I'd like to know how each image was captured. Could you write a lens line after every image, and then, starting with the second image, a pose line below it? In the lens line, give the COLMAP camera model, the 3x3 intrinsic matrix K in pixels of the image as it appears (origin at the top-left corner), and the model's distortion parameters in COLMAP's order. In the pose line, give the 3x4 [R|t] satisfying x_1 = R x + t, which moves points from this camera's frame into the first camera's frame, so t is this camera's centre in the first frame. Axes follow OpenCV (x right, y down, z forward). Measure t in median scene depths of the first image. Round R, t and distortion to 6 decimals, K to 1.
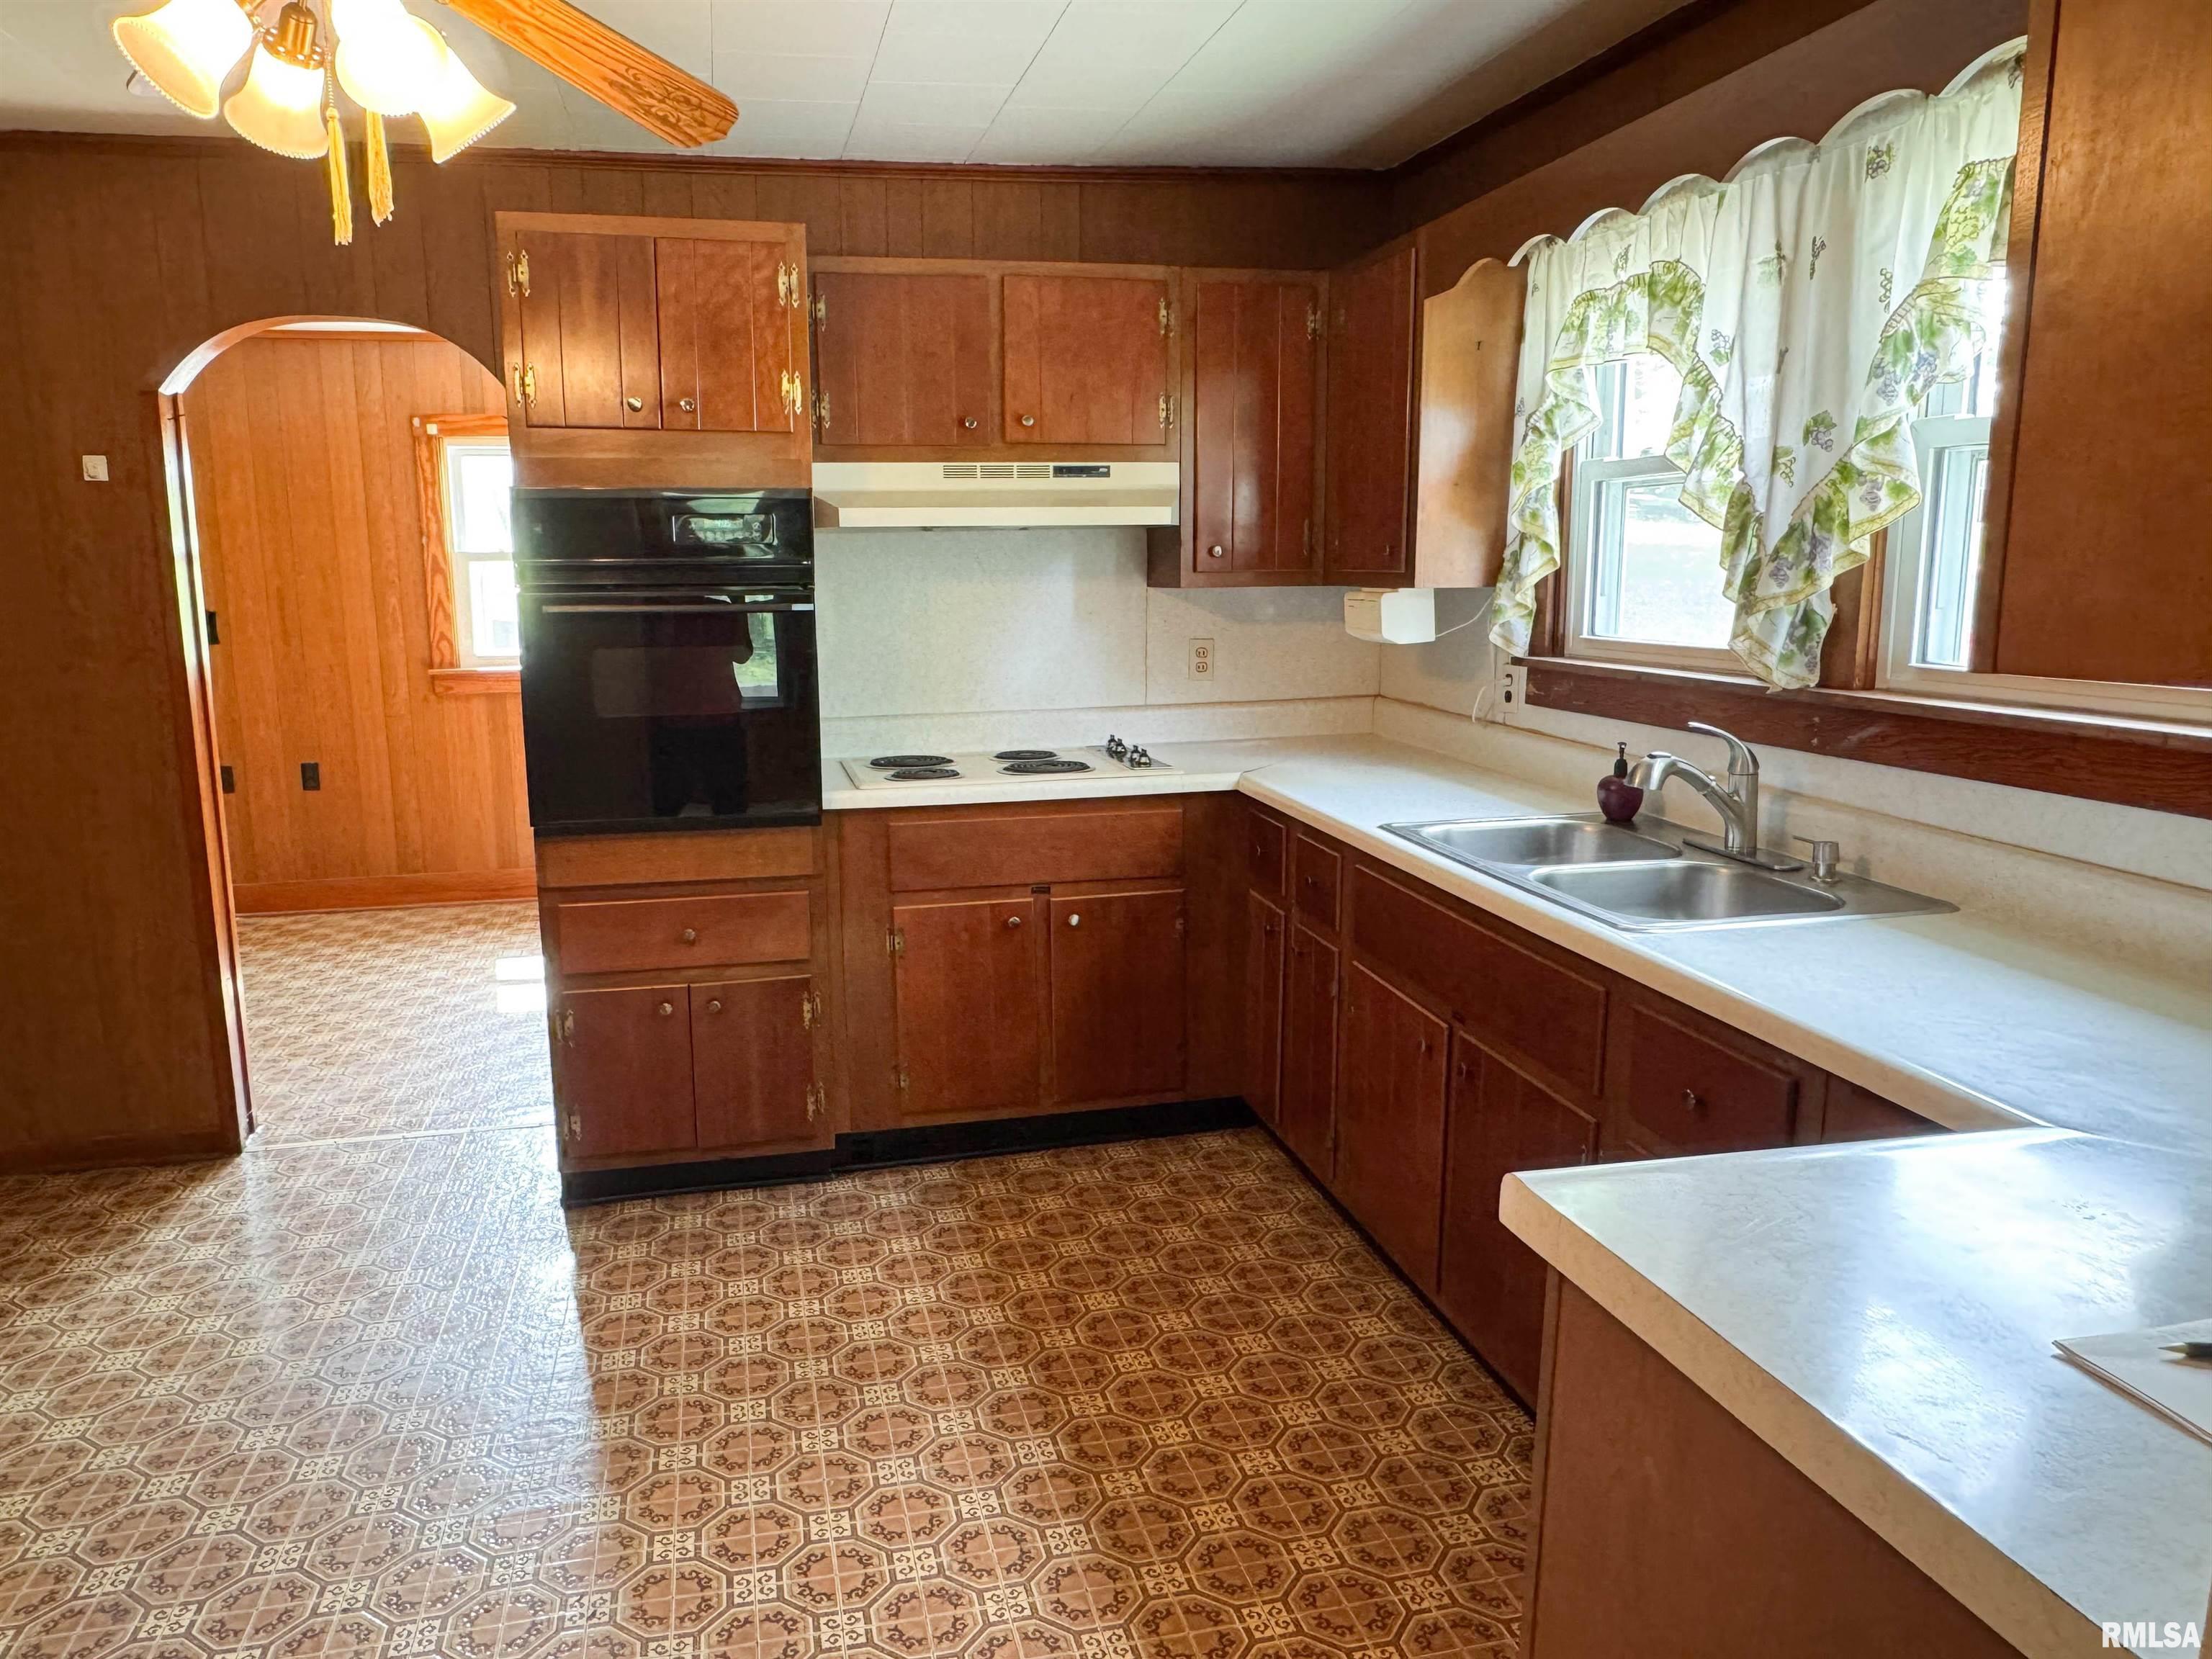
lens RADIAL K [[1500.4, 0, 1043.0], [0, 1500.4, 826.9], [0, 0, 1]] dist [-0.000820, 0.000829]
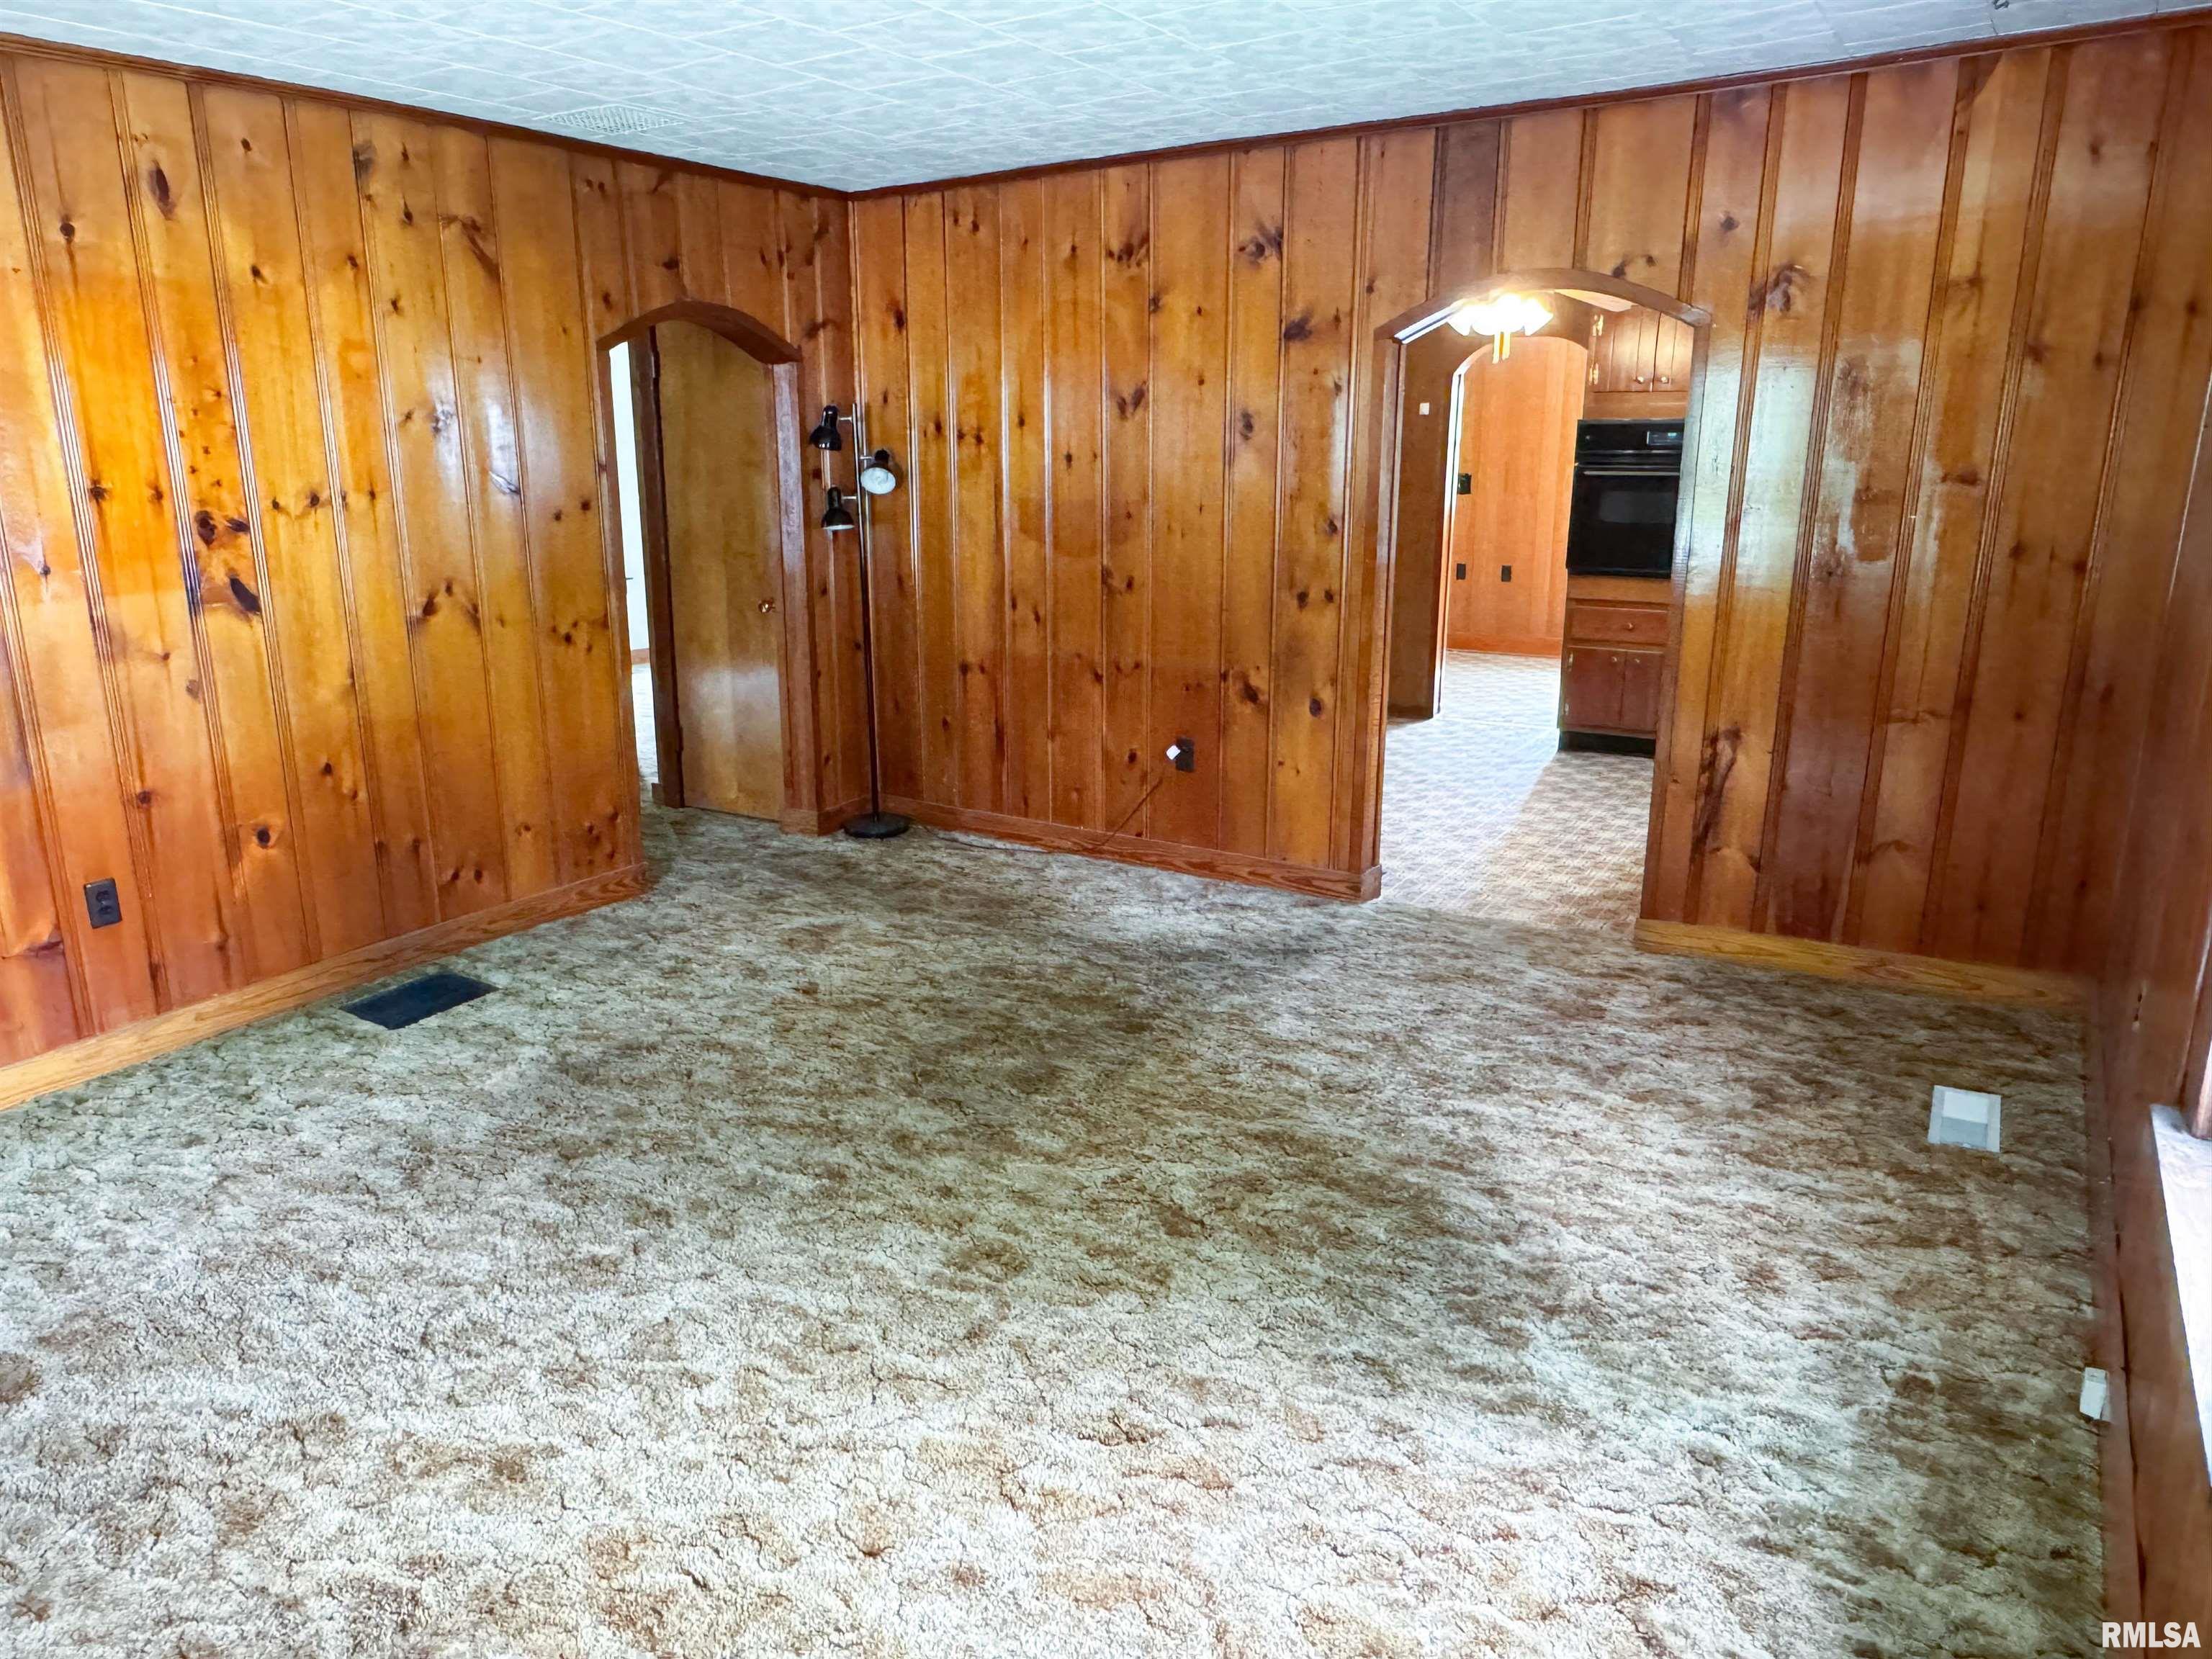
lens RADIAL K [[1500.4, 0, 1043.0], [0, 1500.4, 826.9], [0, 0, 1]] dist [-0.000820, 0.000829]
pose [[0.703436, 0.180952, -0.687338, 0.746448], [-0.123887, 0.983461, 0.132122, 0.184433], [0.699878, -0.007788, 0.714220, -1.205977]]
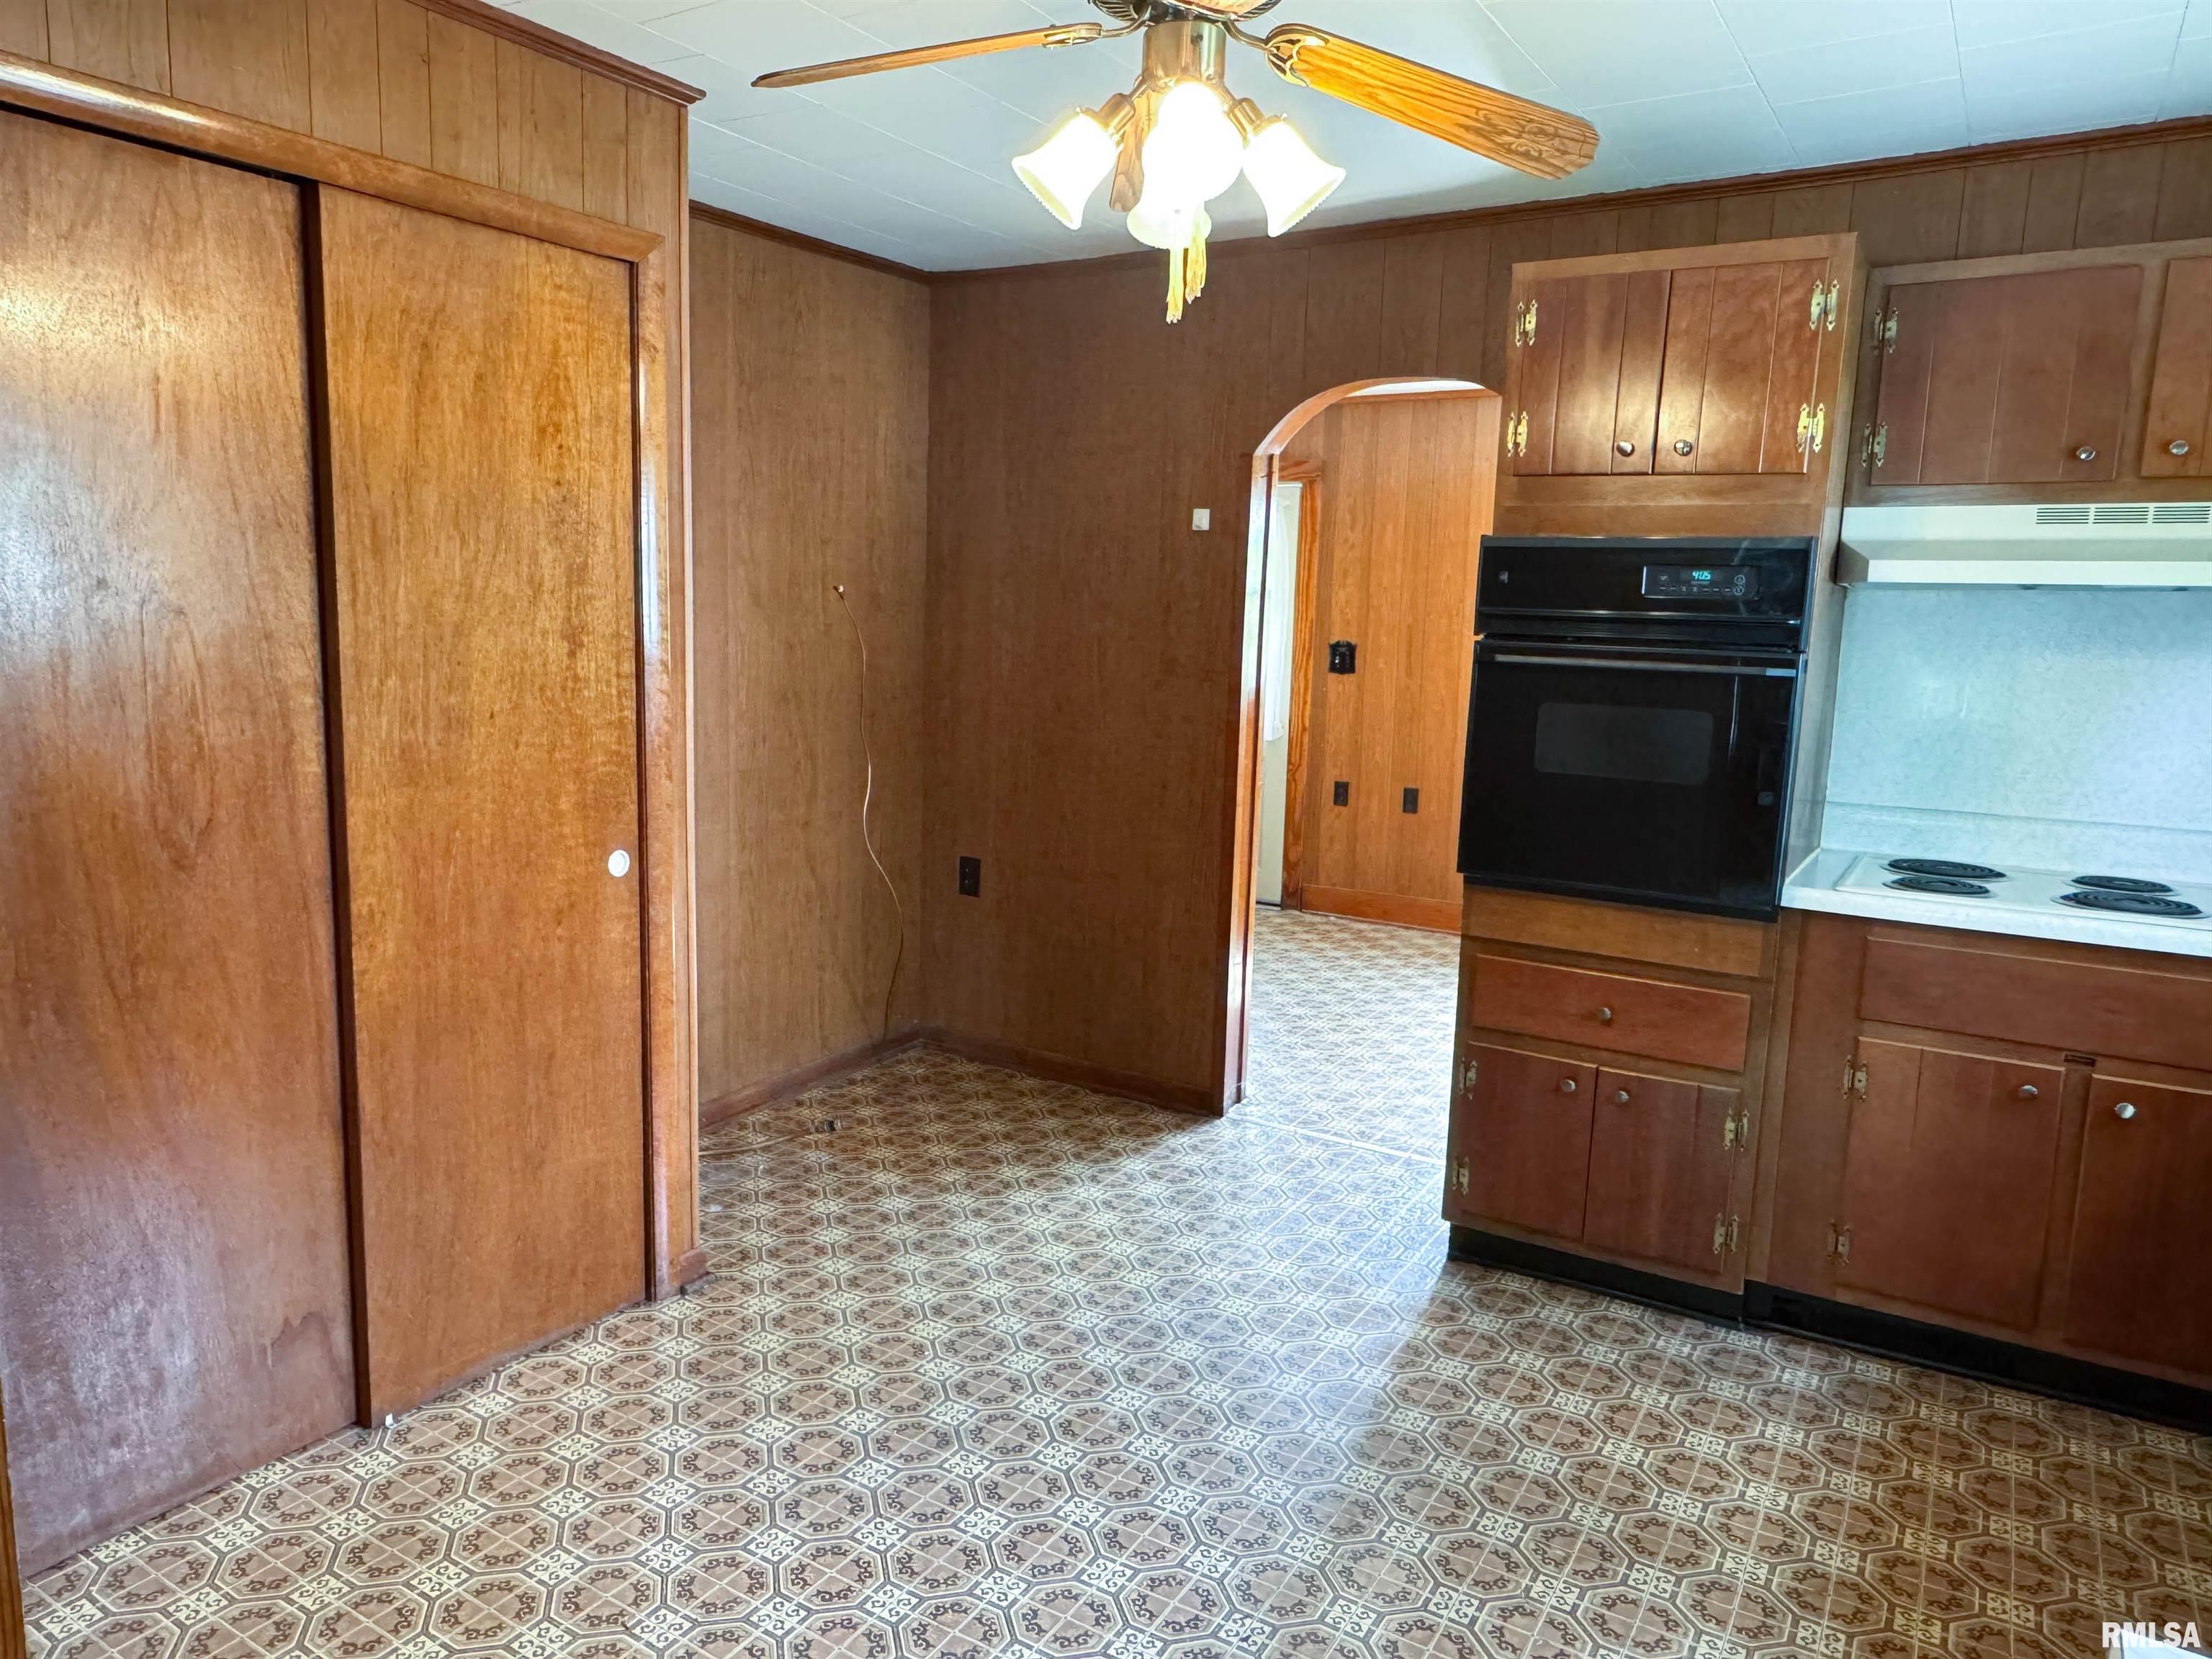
lens RADIAL K [[1500.4, 0, 1043.0], [0, 1500.4, 826.9], [0, 0, 1]] dist [-0.000820, 0.000829]
pose [[0.705427, 0.135854, -0.695641, 0.156181], [-0.156226, 0.987124, 0.034354, -0.020793], [0.691351, 0.084443, 0.717567, 0.085025]]
